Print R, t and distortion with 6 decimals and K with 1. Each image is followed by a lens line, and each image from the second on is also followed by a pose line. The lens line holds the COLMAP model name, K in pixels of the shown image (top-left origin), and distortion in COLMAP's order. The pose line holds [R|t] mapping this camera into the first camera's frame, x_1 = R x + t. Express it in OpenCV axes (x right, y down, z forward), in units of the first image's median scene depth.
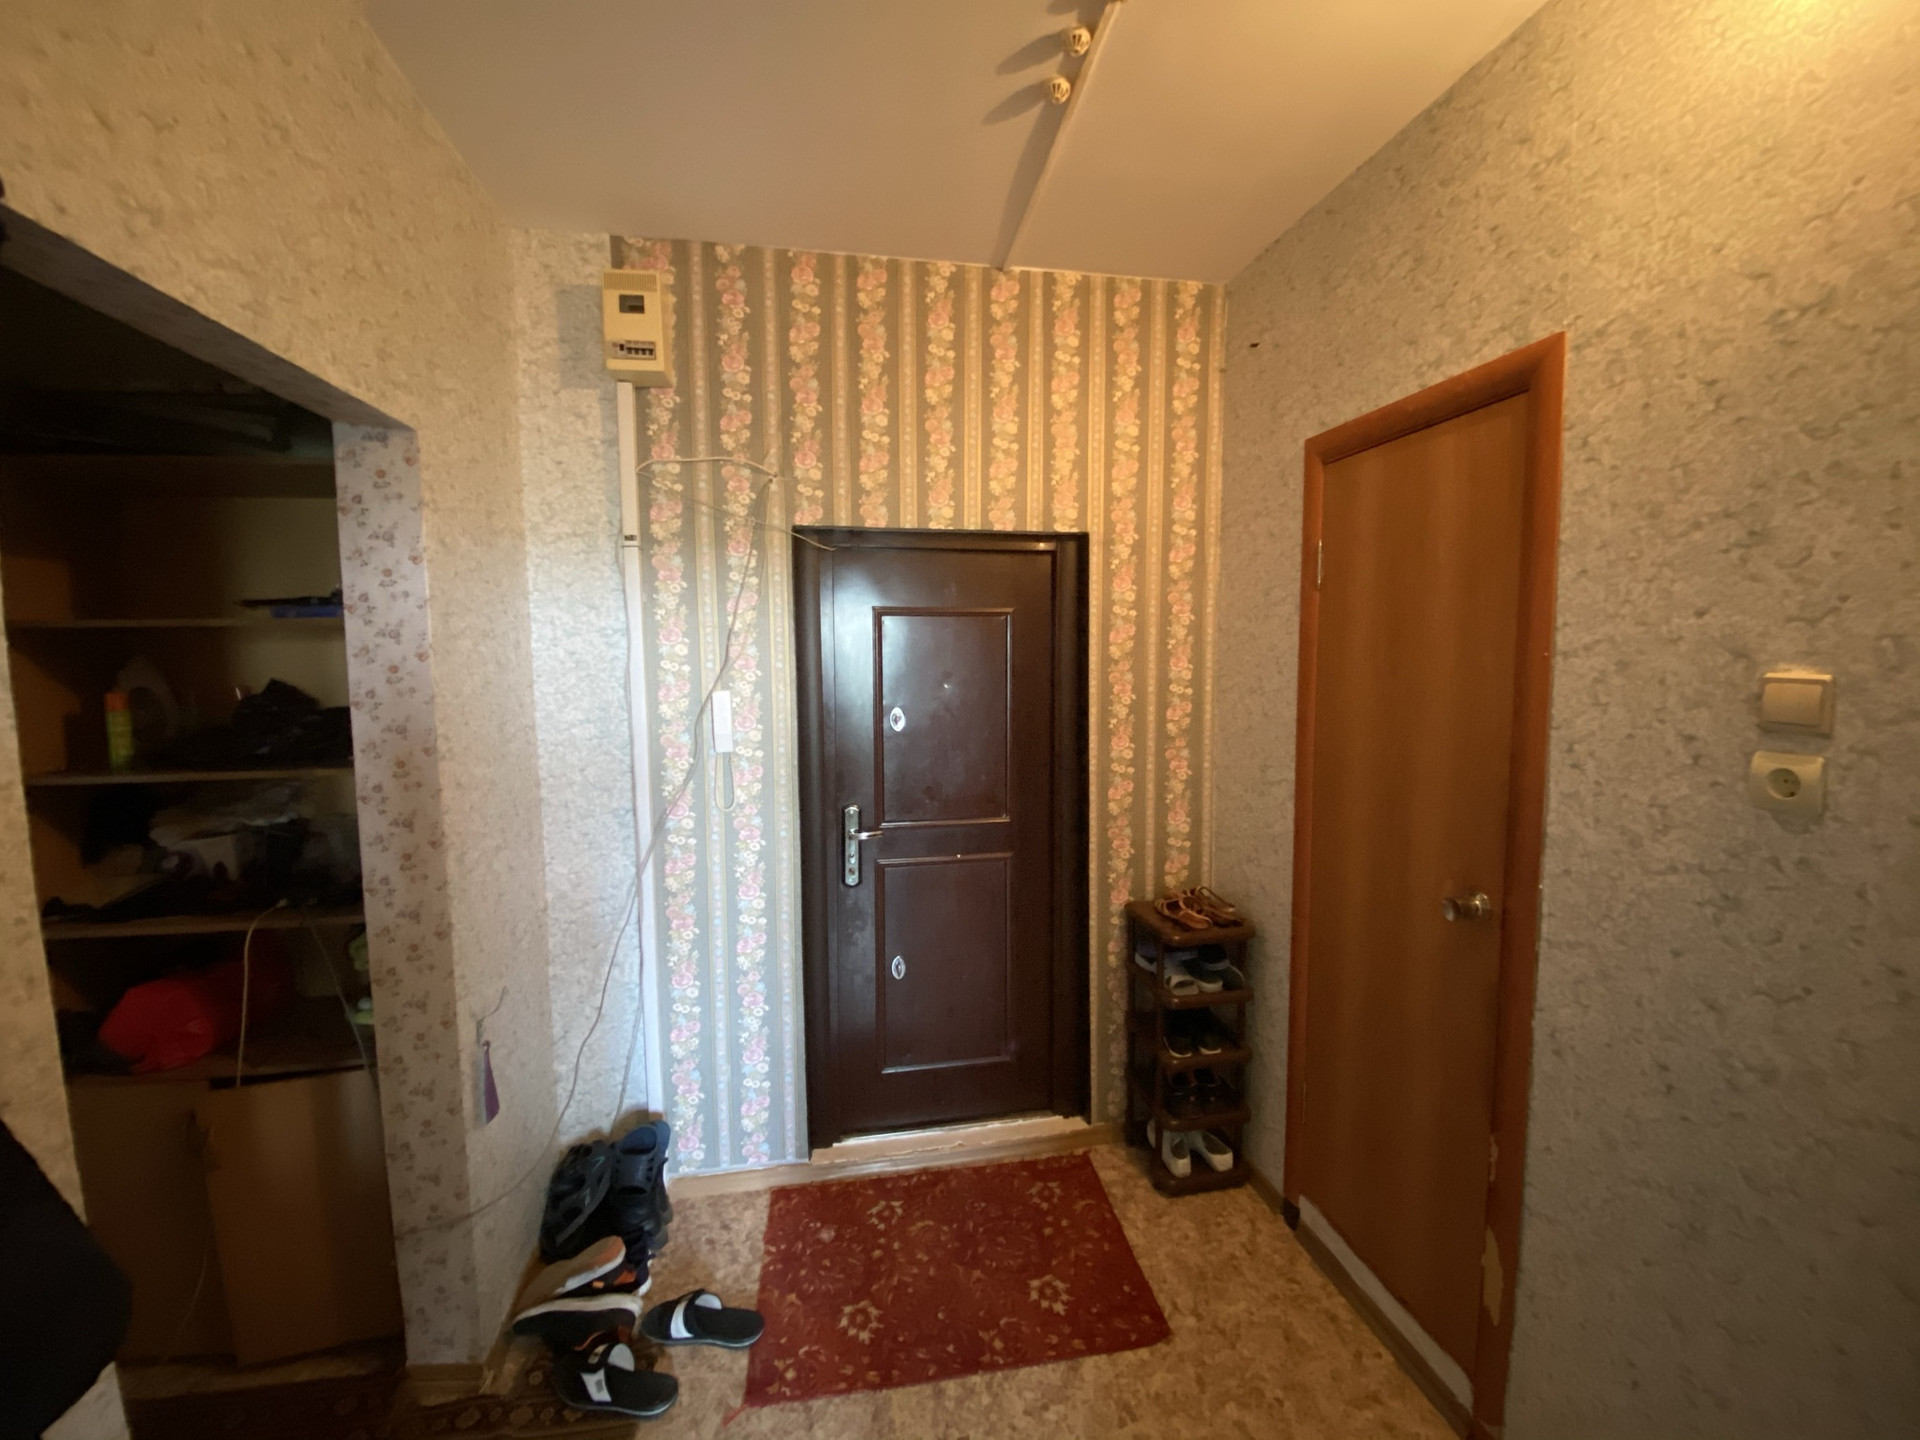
lens RADIAL K [[756.4, 0, 948.0], [0, 756.4, 719.1], [0, 0, 1]] dist [-0.050967, -0.000377]
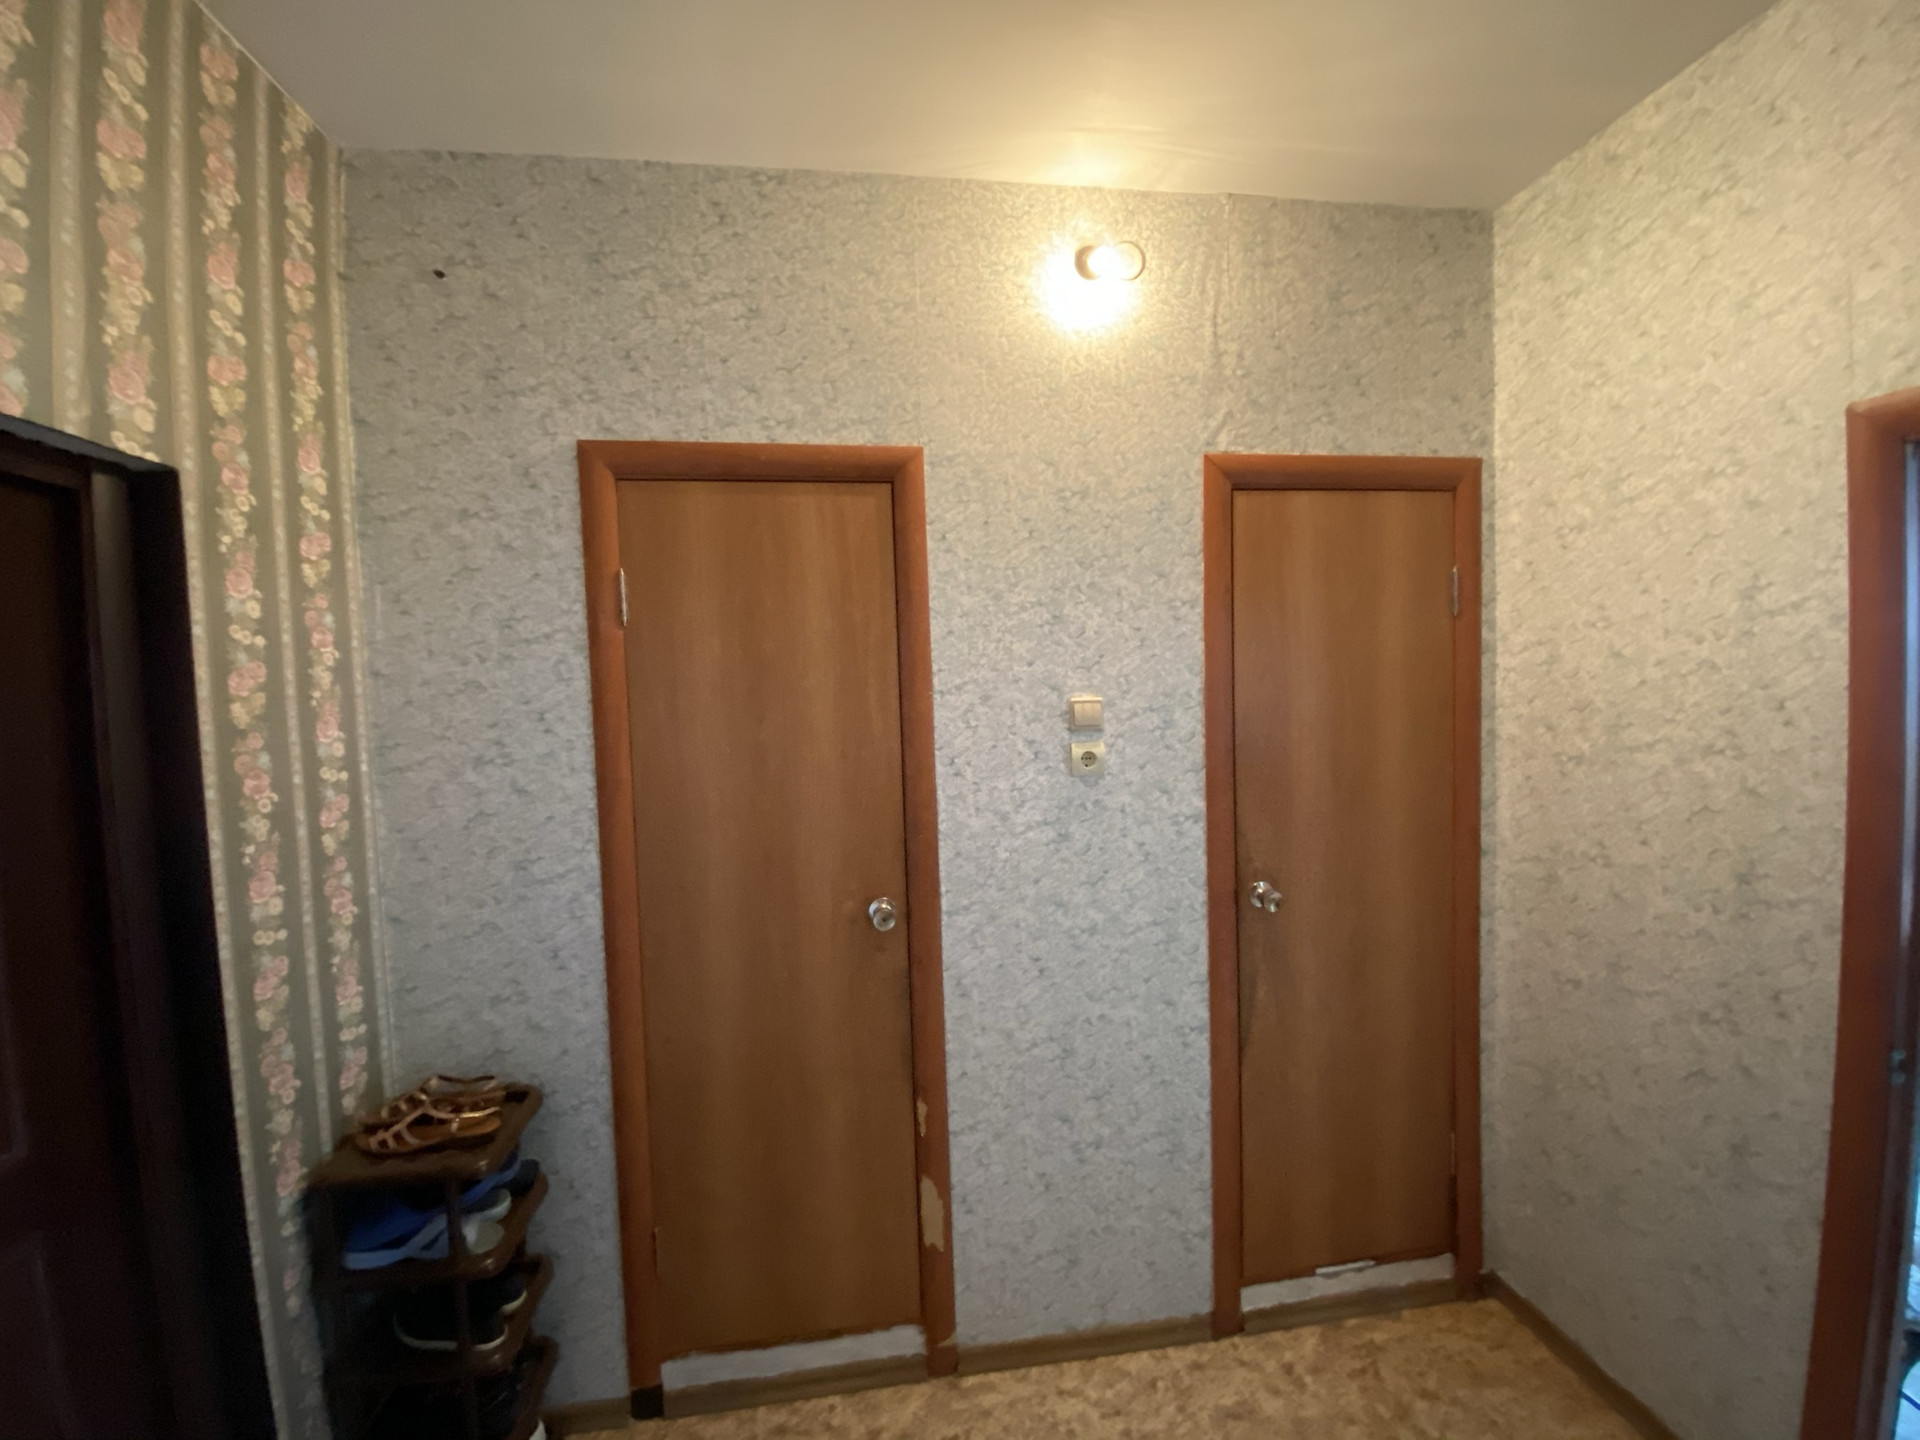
lens RADIAL K [[719.2, 0, 960.0], [0, 719.2, 720.0], [0, 0, 1]] dist [0.016931, -0.028738]
pose [[0.020051, -0.033501, 0.999238, -0.372149], [0.121698, 0.992089, 0.030819, -0.061160], [-0.992365, 0.120987, 0.023969, 0.754176]]
